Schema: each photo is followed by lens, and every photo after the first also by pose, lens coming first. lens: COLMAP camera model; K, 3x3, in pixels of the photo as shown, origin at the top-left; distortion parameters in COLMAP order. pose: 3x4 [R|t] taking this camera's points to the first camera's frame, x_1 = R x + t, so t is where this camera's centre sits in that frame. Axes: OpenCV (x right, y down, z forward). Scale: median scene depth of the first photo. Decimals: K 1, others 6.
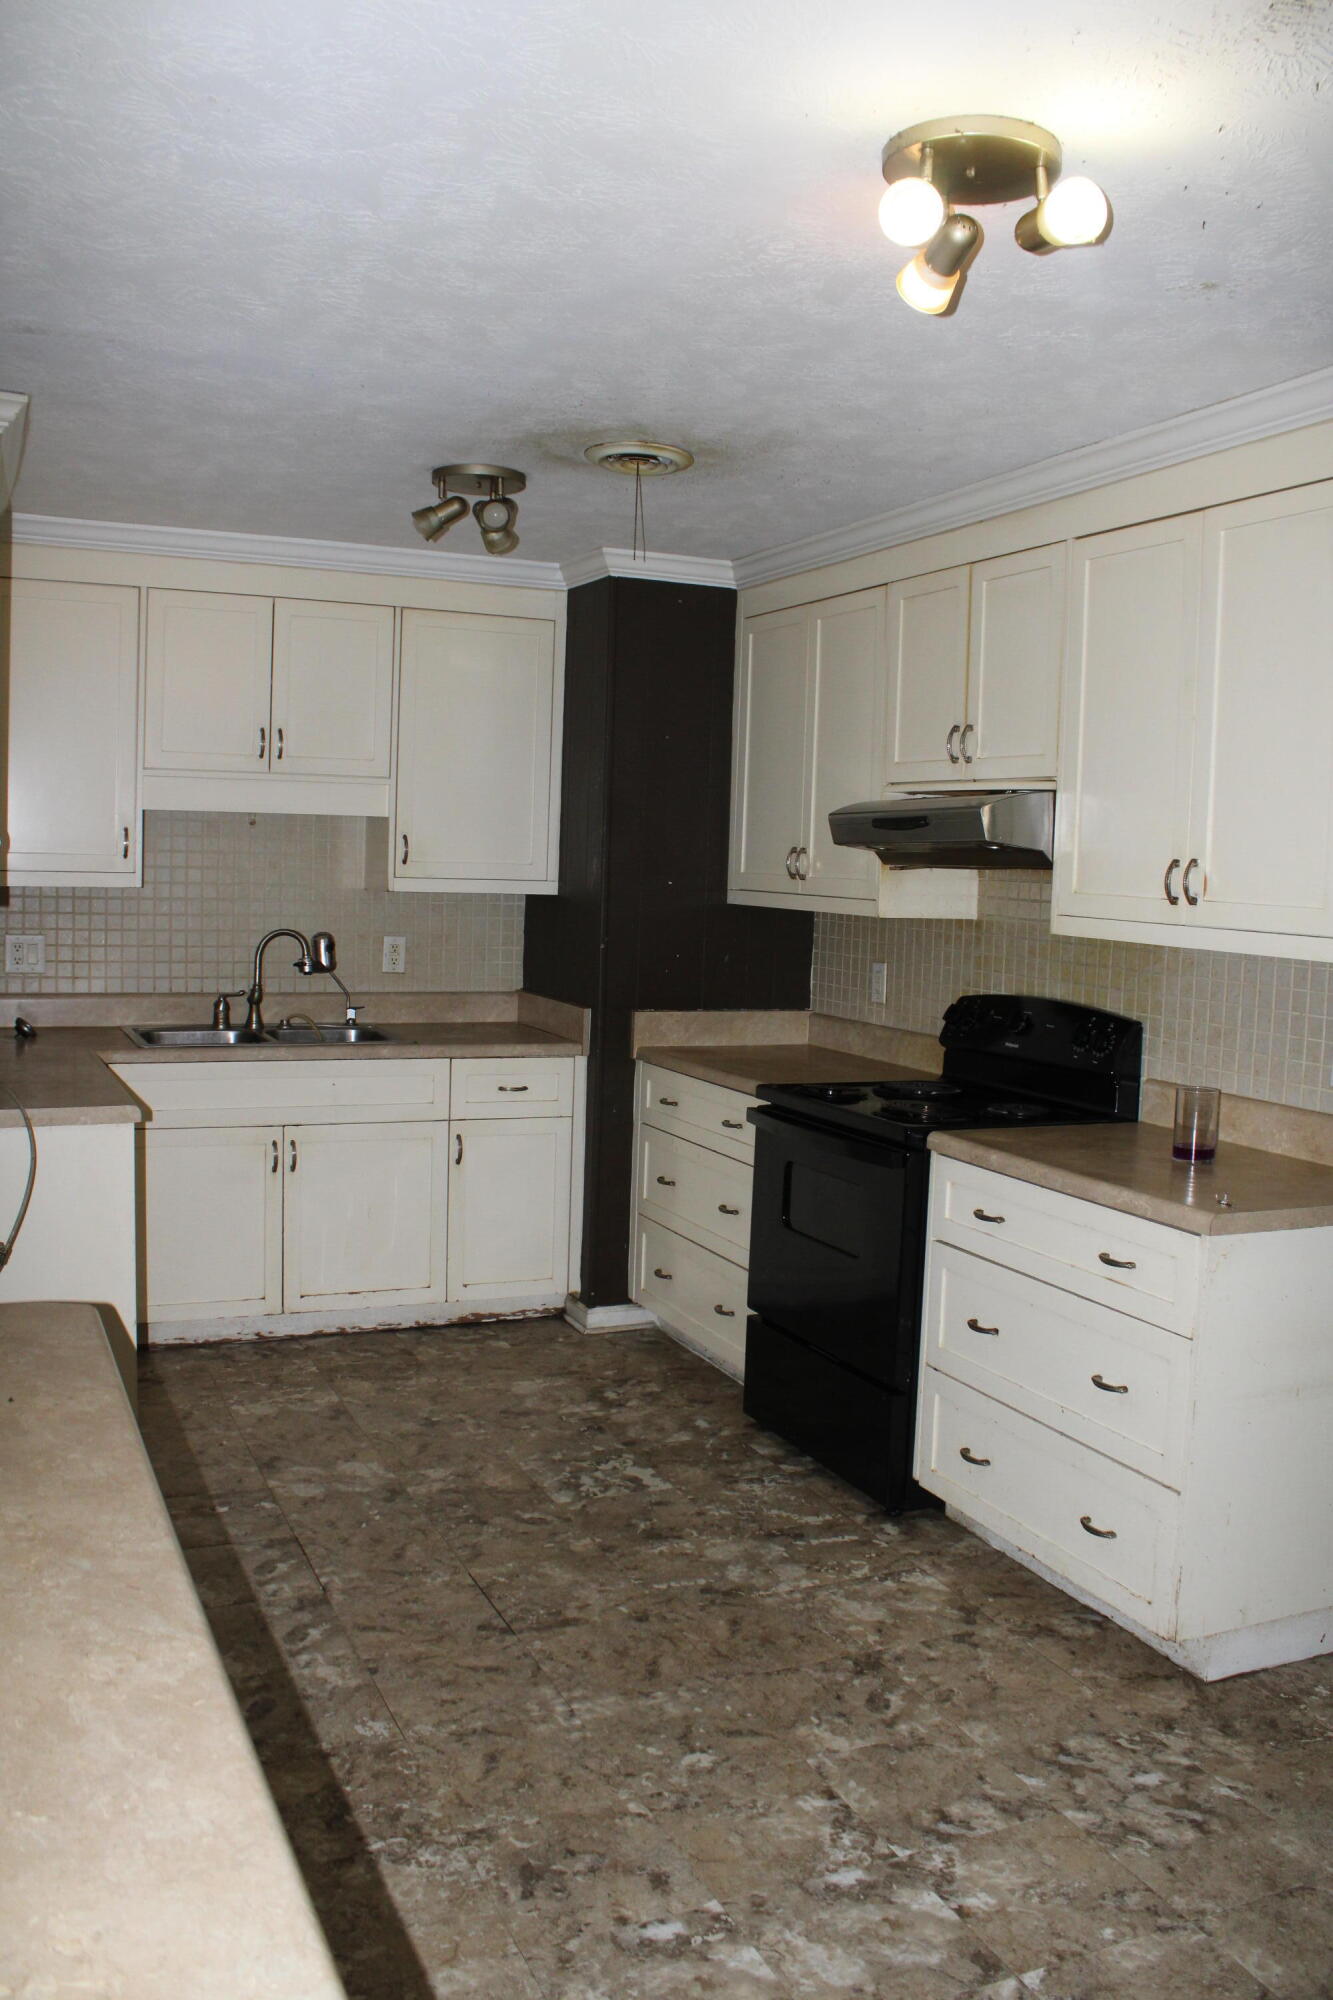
lens RADIAL K [[1638.8, 0, 666.5], [0, 1638.8, 1000.0], [0, 0, 1]] dist [-0.172838, 0.152281]
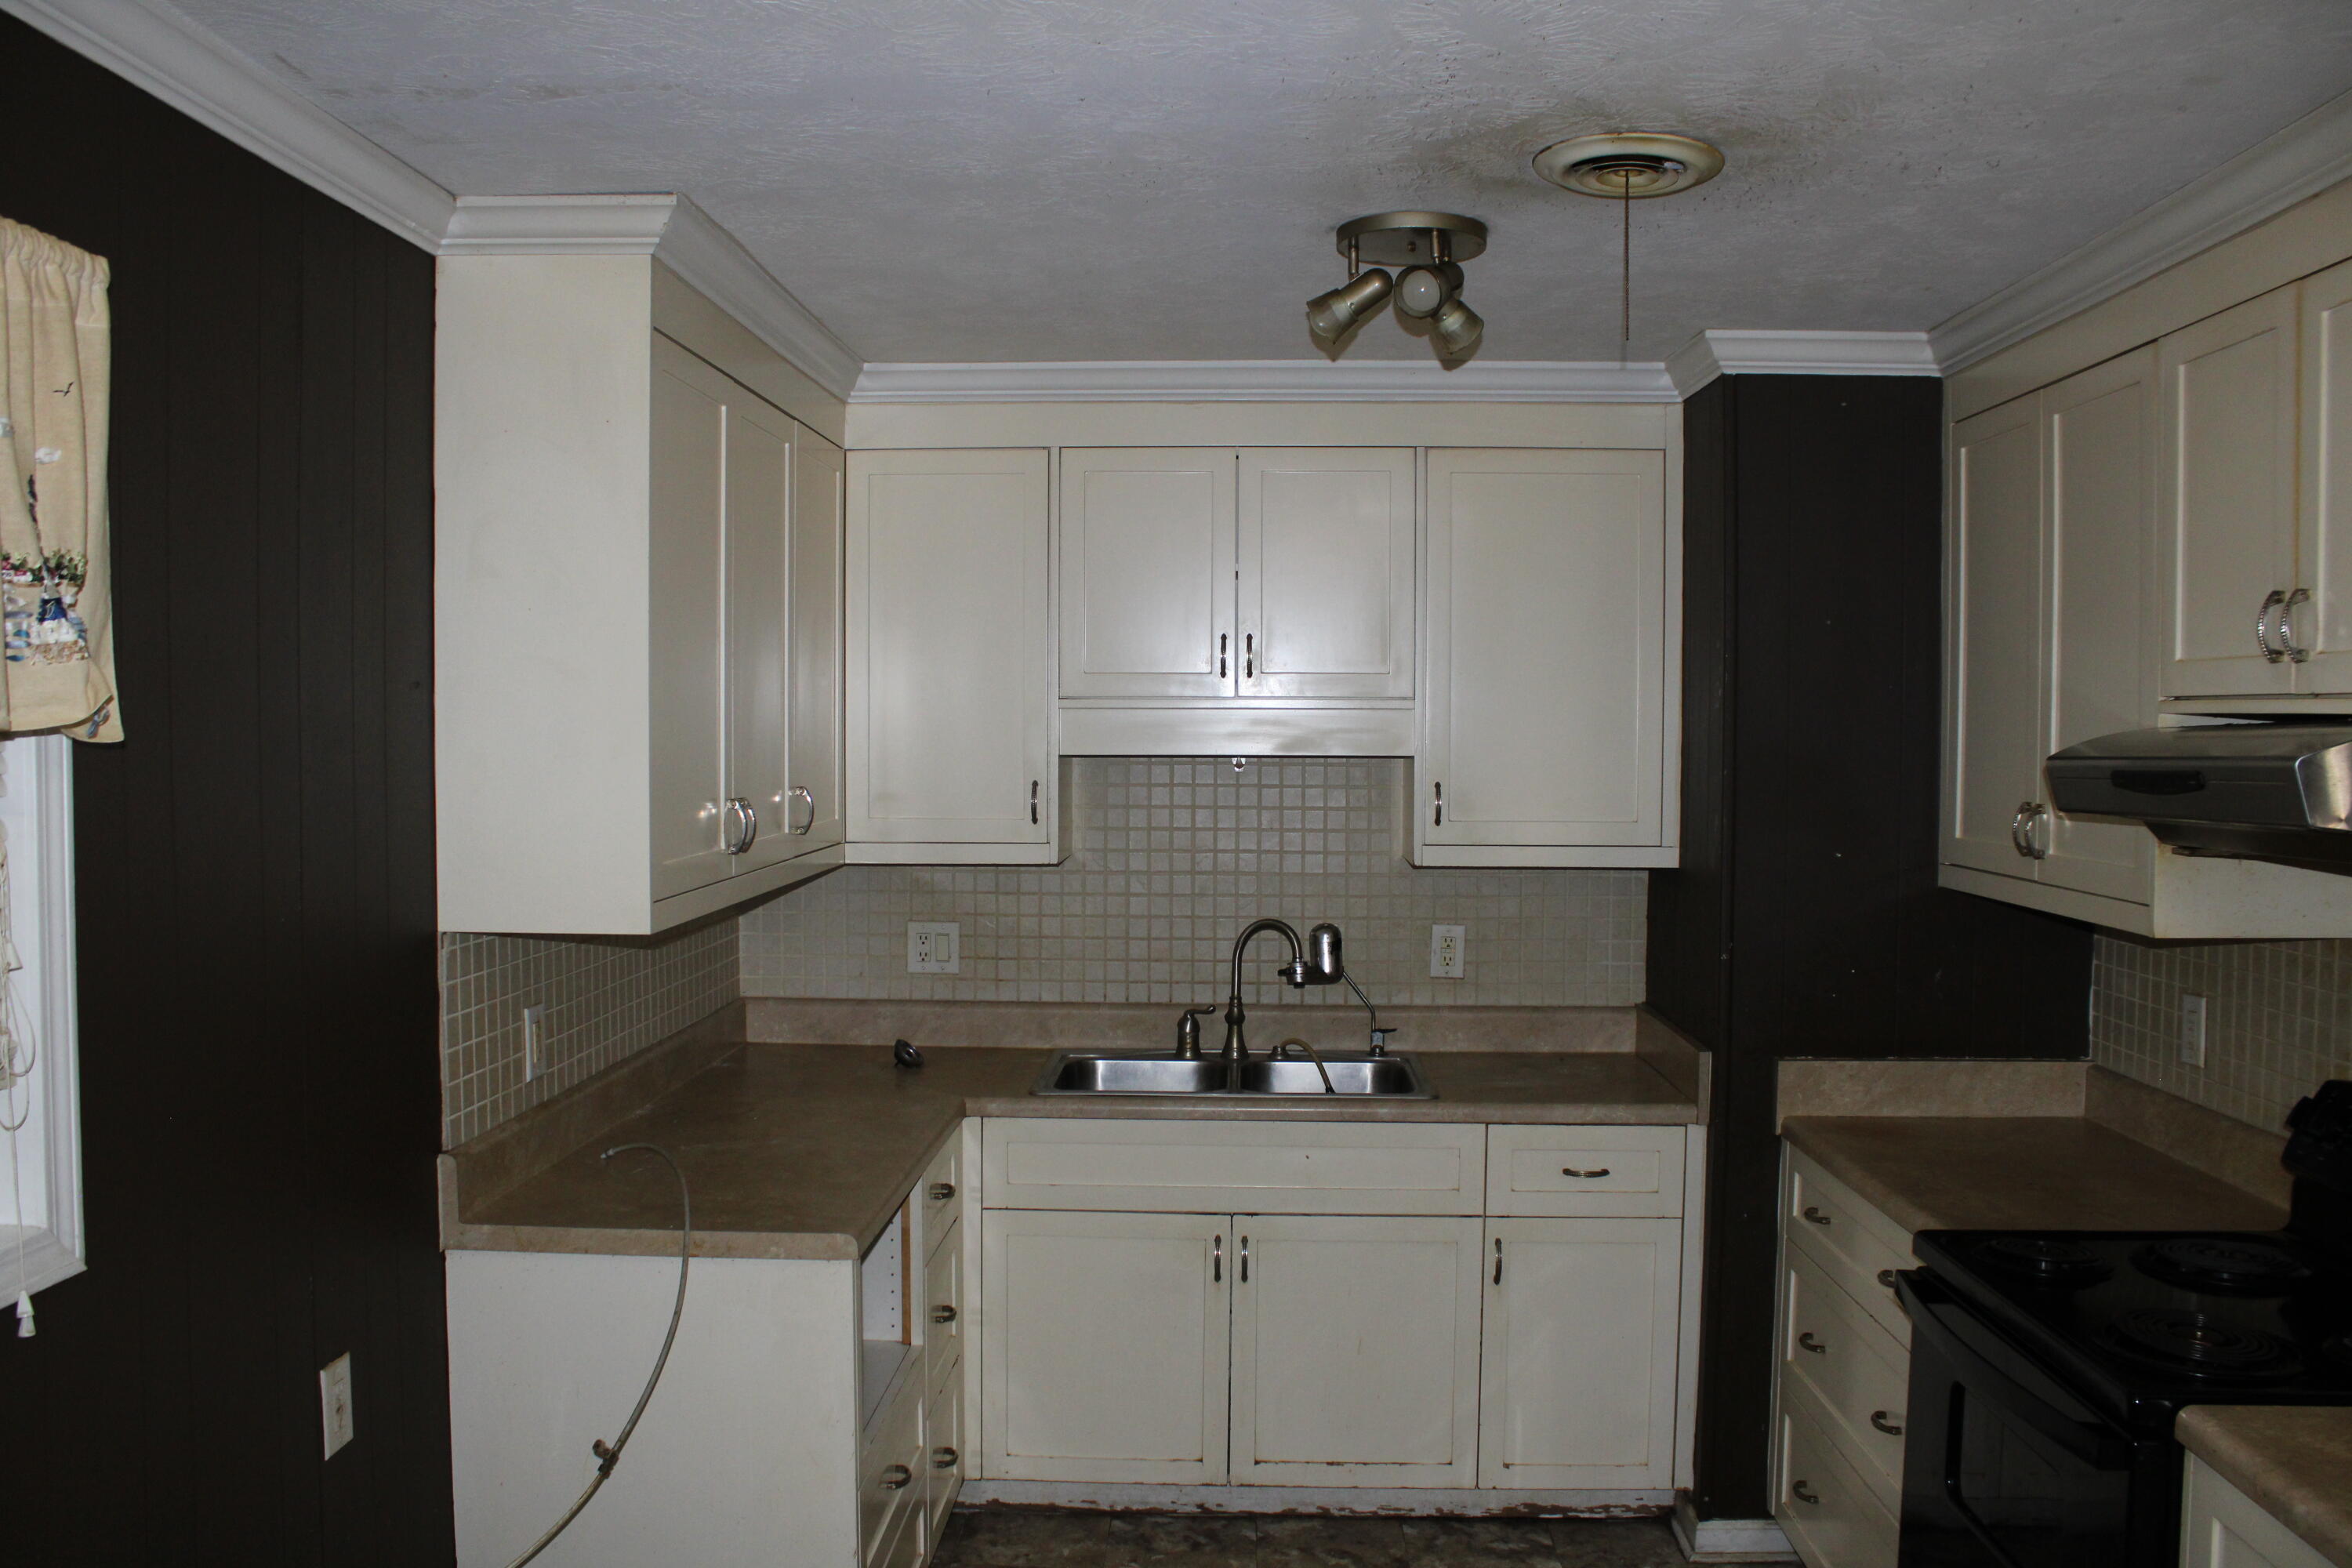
lens RADIAL K [[1927.2, 0, 1173.4], [0, 1927.2, 798.6], [0, 0, 1]] dist [-0.172838, 0.152281]
pose [[0.893928, -0.011241, -0.448070, 0.099881], [-0.014180, 0.998476, -0.053339, -0.051406], [0.447986, 0.054035, 0.892406, 0.245013]]
